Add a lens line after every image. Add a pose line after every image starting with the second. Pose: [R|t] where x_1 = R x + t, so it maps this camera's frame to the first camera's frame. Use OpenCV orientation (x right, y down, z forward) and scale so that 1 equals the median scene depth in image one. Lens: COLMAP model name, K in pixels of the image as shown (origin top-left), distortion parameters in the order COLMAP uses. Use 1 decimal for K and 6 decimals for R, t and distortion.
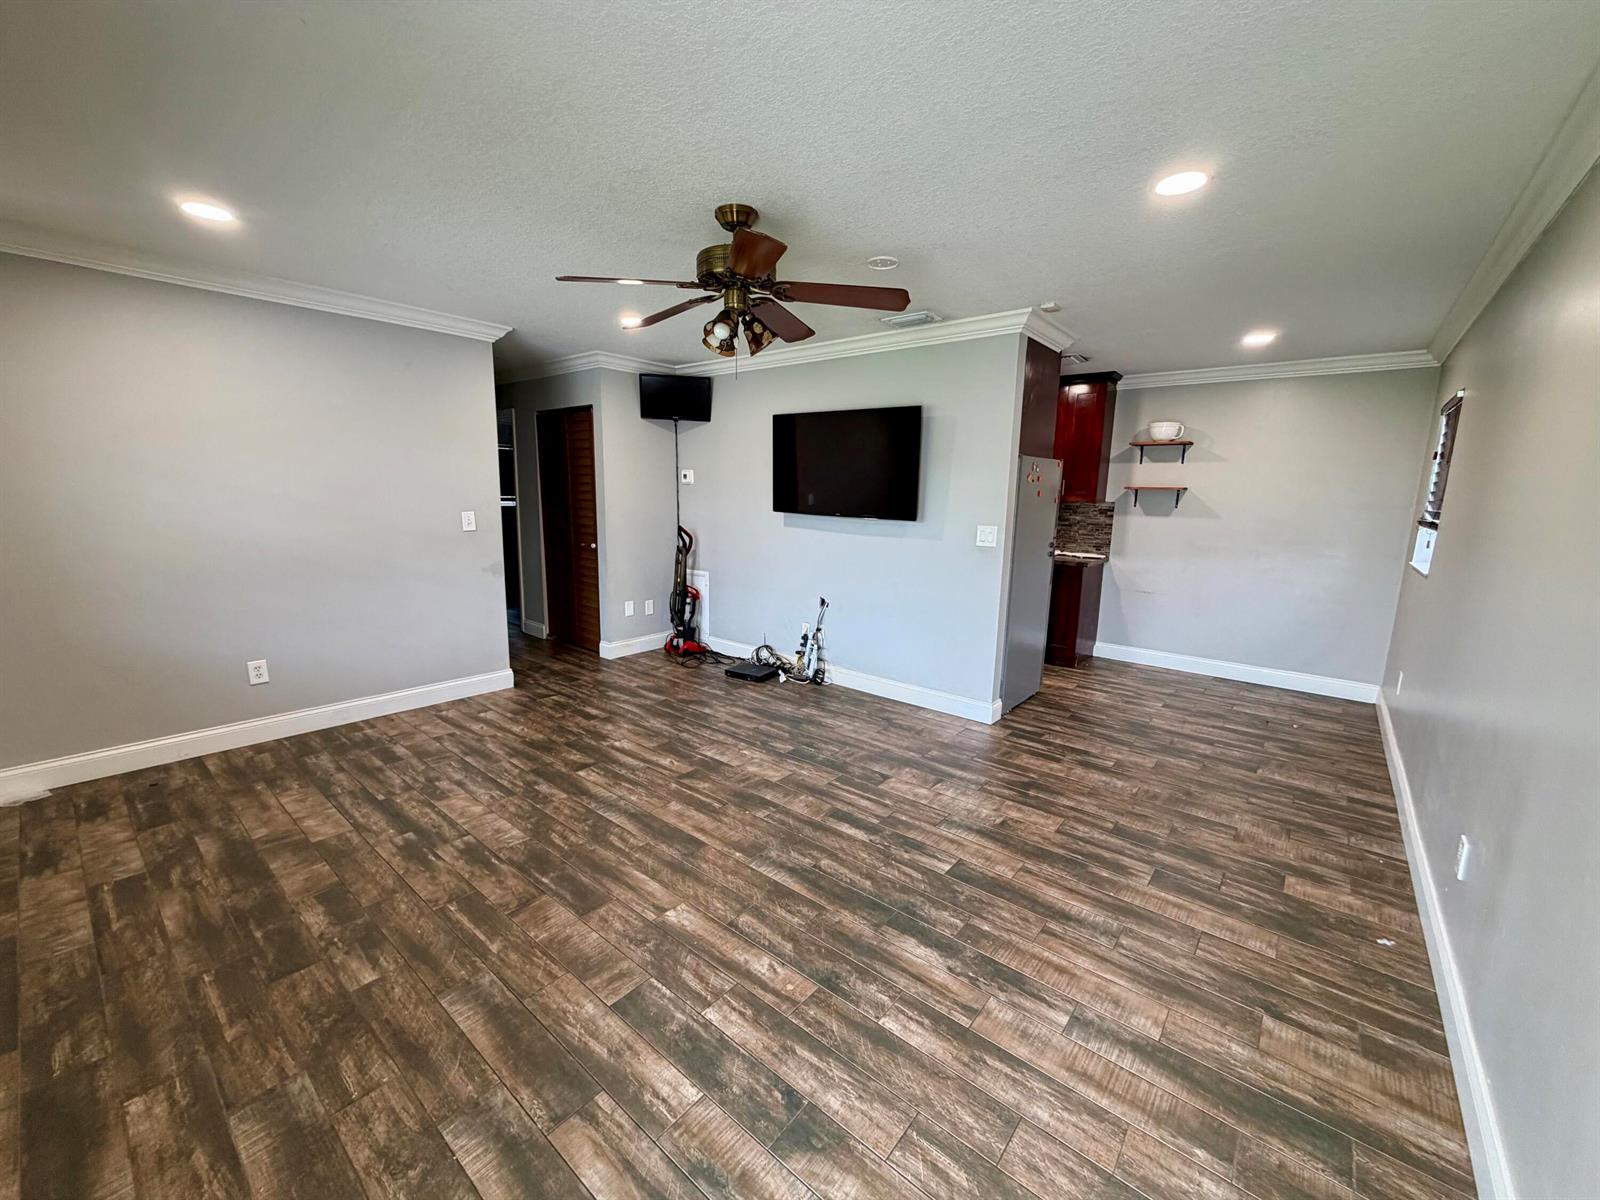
lens RADIAL K [[637.4, 0, 793.5], [0, 637.4, 601.5], [0, 0, 1]] dist [0.000586, 0.000018]
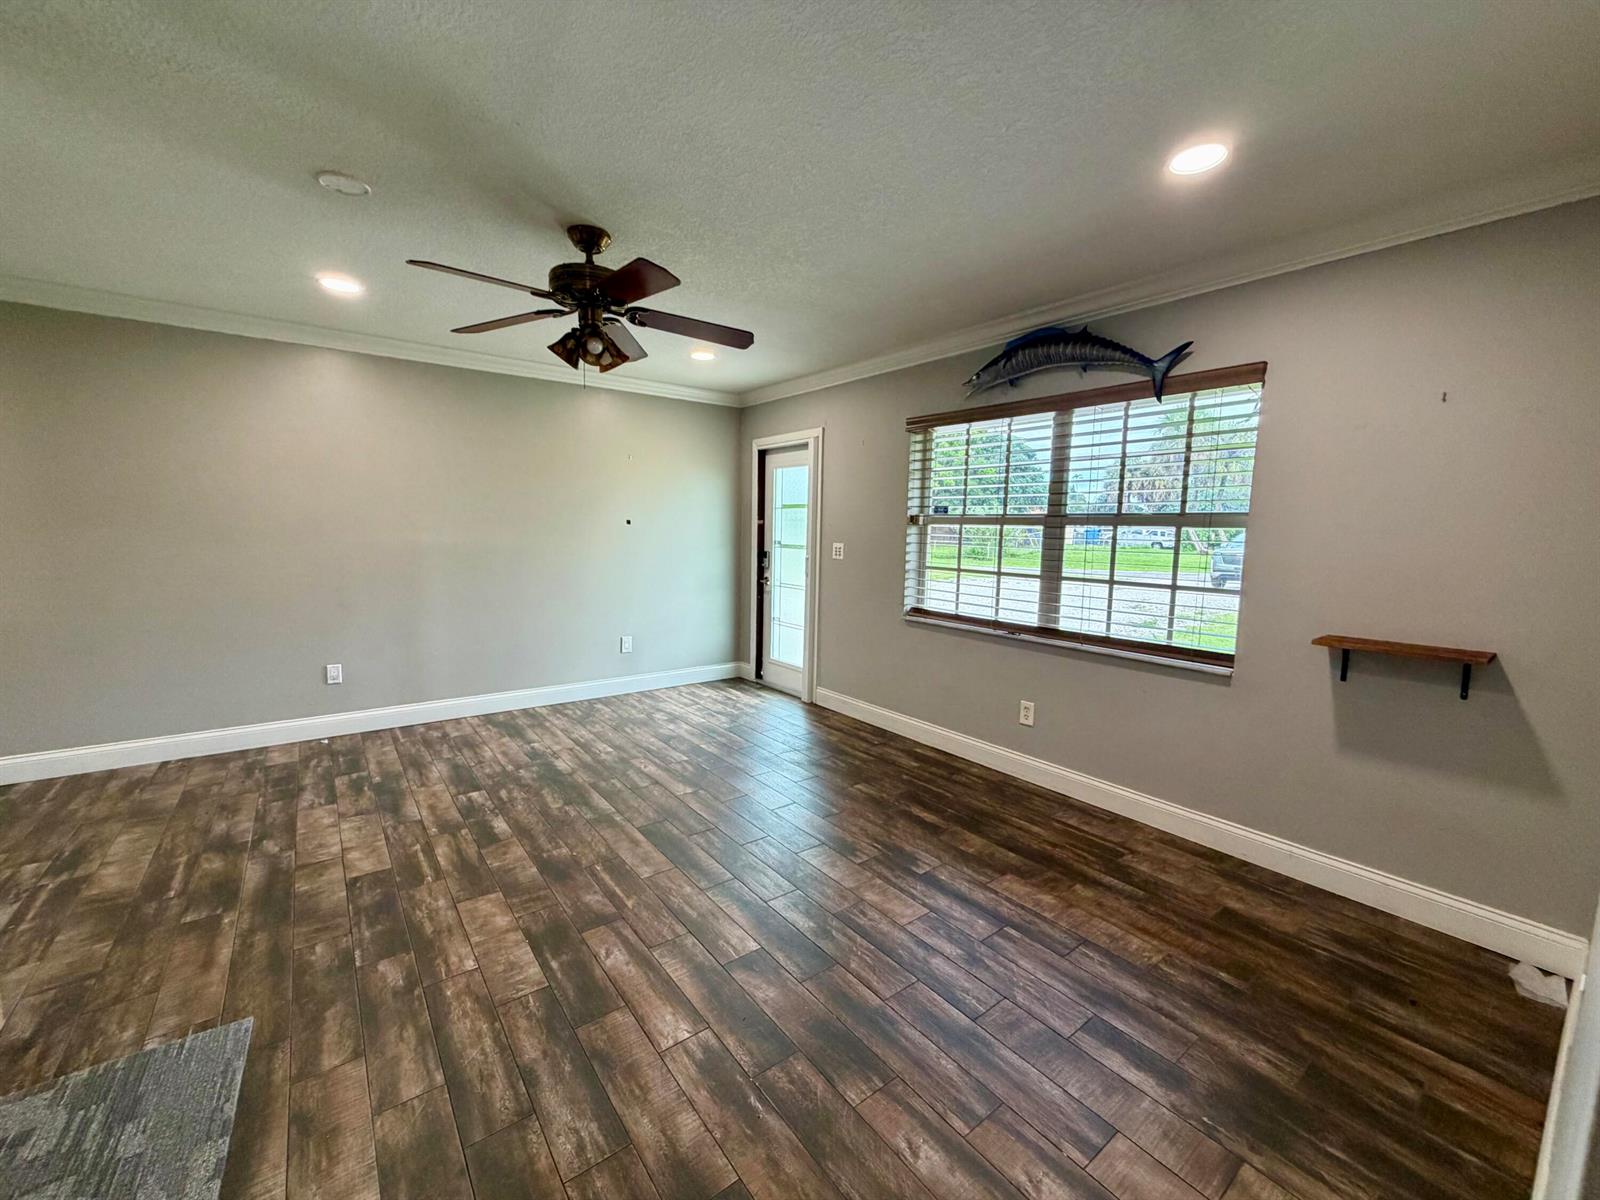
lens RADIAL K [[637.4, 0, 793.5], [0, 637.4, 601.5], [0, 0, 1]] dist [0.000586, 0.000018]
pose [[-0.973894, -0.064052, 0.217777, -0.527318], [0.001182, 0.957922, 0.287027, -0.262235], [-0.226998, 0.279792, -0.932839, 1.603959]]
